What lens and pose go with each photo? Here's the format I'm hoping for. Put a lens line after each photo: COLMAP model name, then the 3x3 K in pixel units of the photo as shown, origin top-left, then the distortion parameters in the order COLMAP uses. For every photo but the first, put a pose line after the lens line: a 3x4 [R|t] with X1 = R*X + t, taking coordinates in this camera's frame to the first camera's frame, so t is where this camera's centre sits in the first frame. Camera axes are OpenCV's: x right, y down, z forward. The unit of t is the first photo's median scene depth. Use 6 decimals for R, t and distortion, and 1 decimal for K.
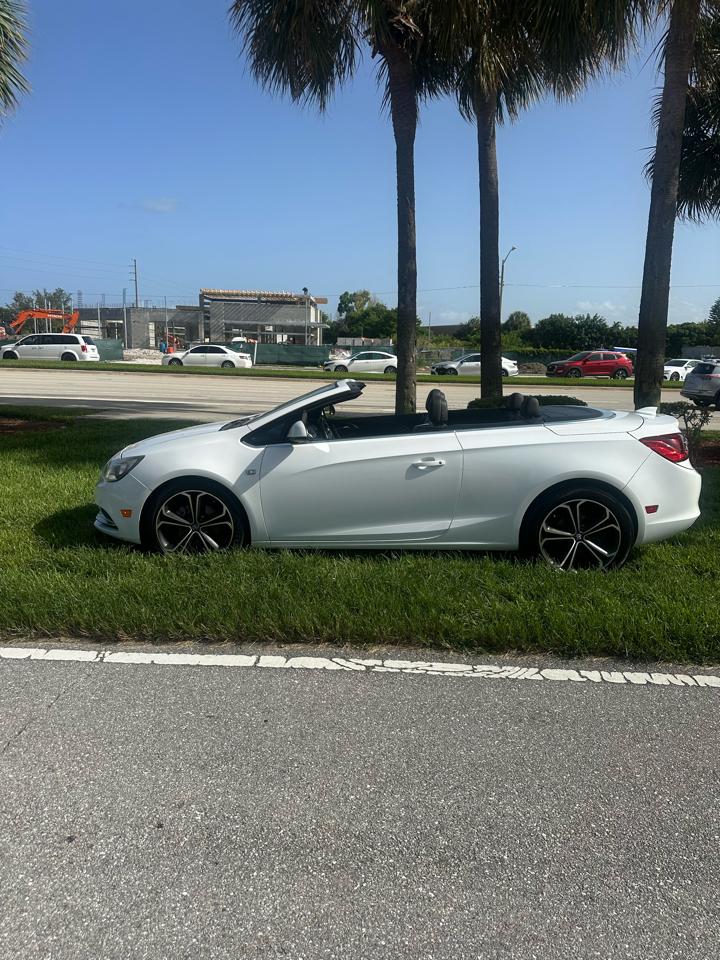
lens RADIAL K [[700.8, 0, 360.0], [0, 700.8, 480.0], [0, 0, 1]] dist [0.023741, -0.042410]
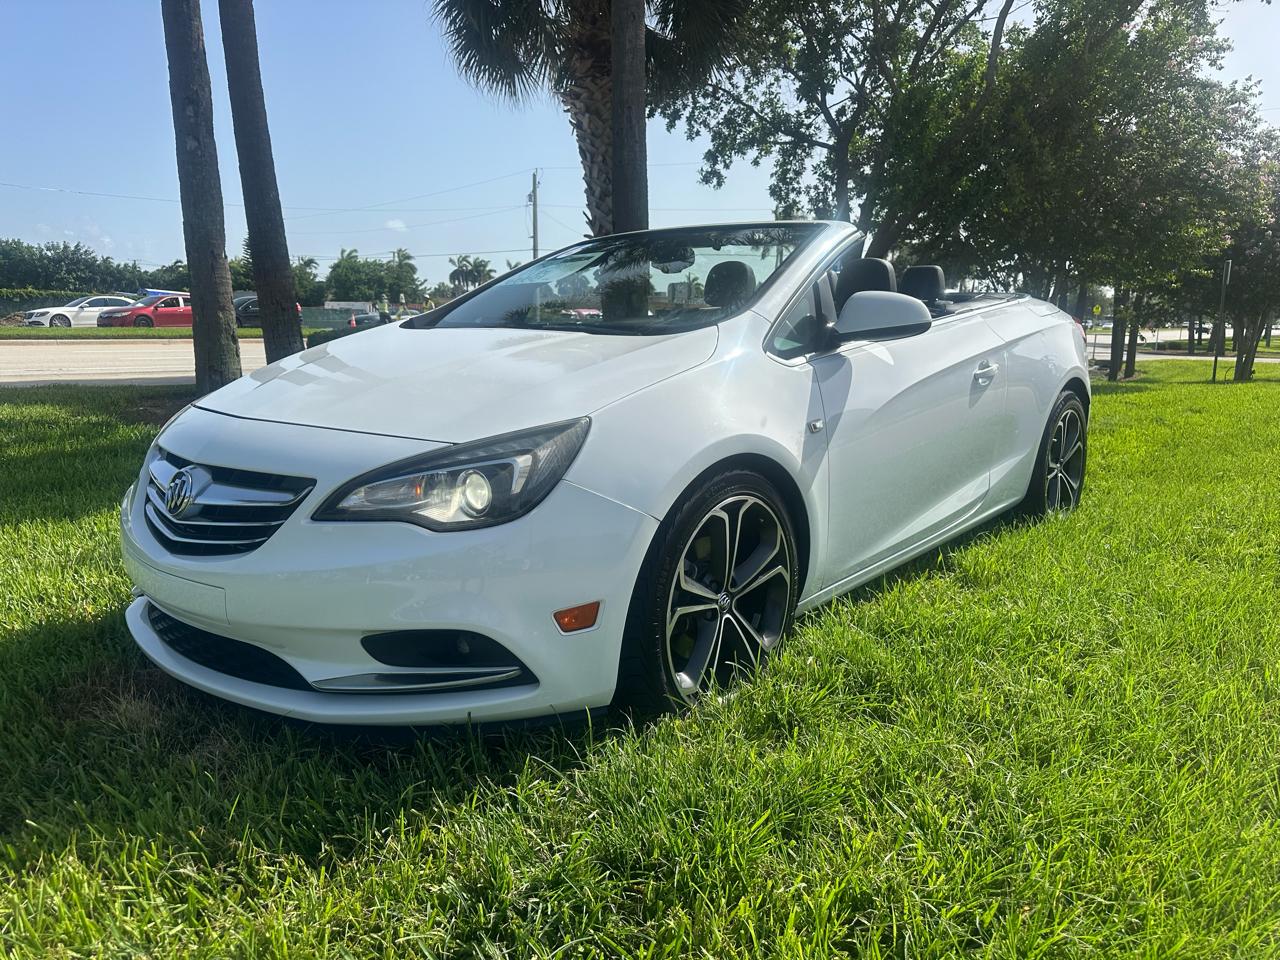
lens RADIAL K [[934.4, 0, 640.0], [0, 934.4, 480.0], [0, 0, 1]] dist [0.023741, -0.042410]
pose [[0.647887, -0.155571, 0.745681, -0.600758], [0.148332, 0.985949, 0.076820, -0.035382], [-0.747154, 0.060837, 0.661860, 0.723209]]
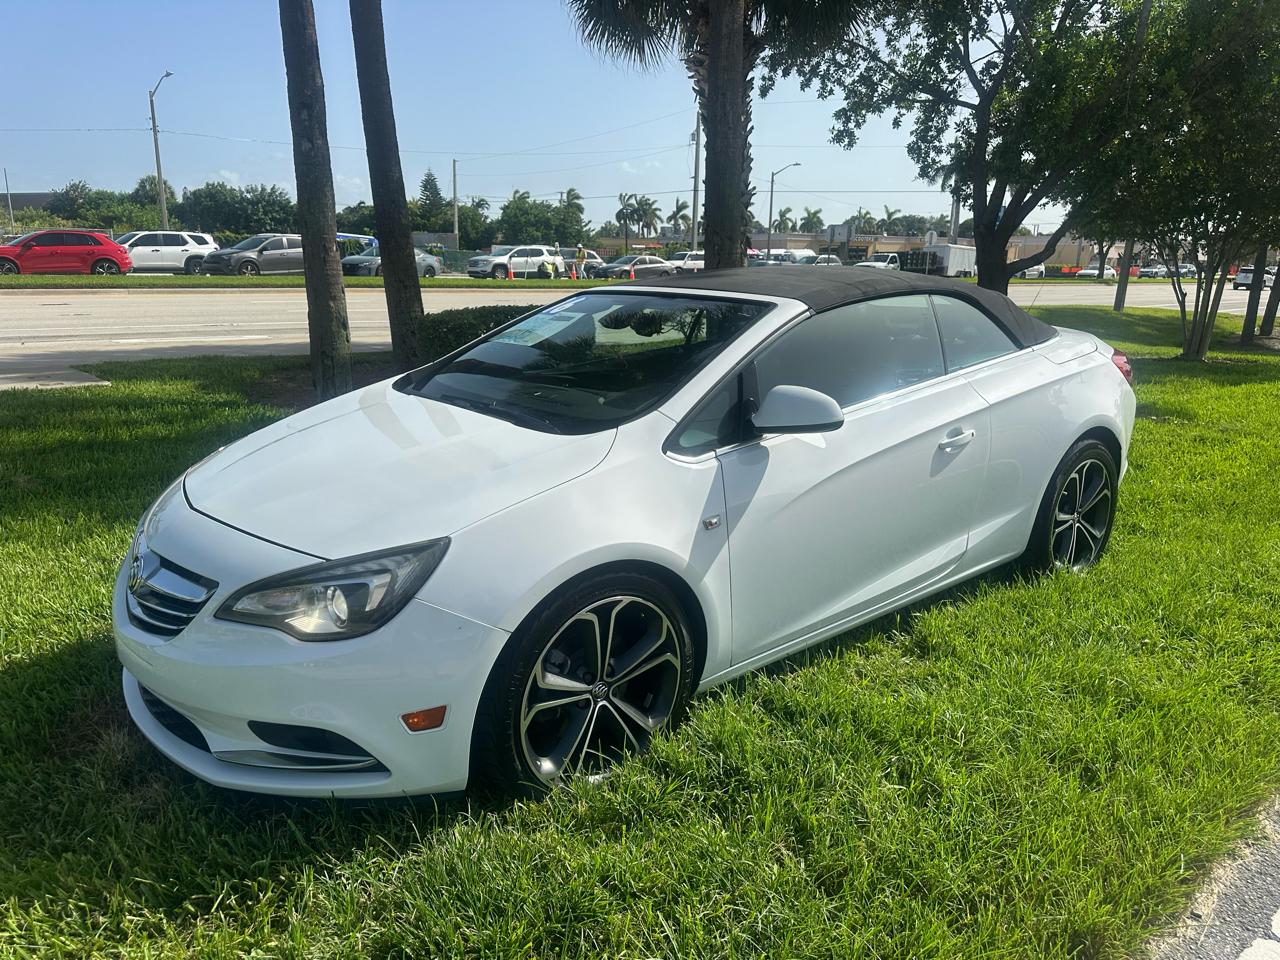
lens RADIAL K [[934.4, 0, 640.0], [0, 934.4, 480.0], [0, 0, 1]] dist [0.023741, -0.042410]
pose [[0.769989, -0.169825, 0.615042, -0.512329], [0.124741, 0.985395, 0.115920, -0.103135], [-0.625745, -0.012537, 0.779927, 0.593991]]
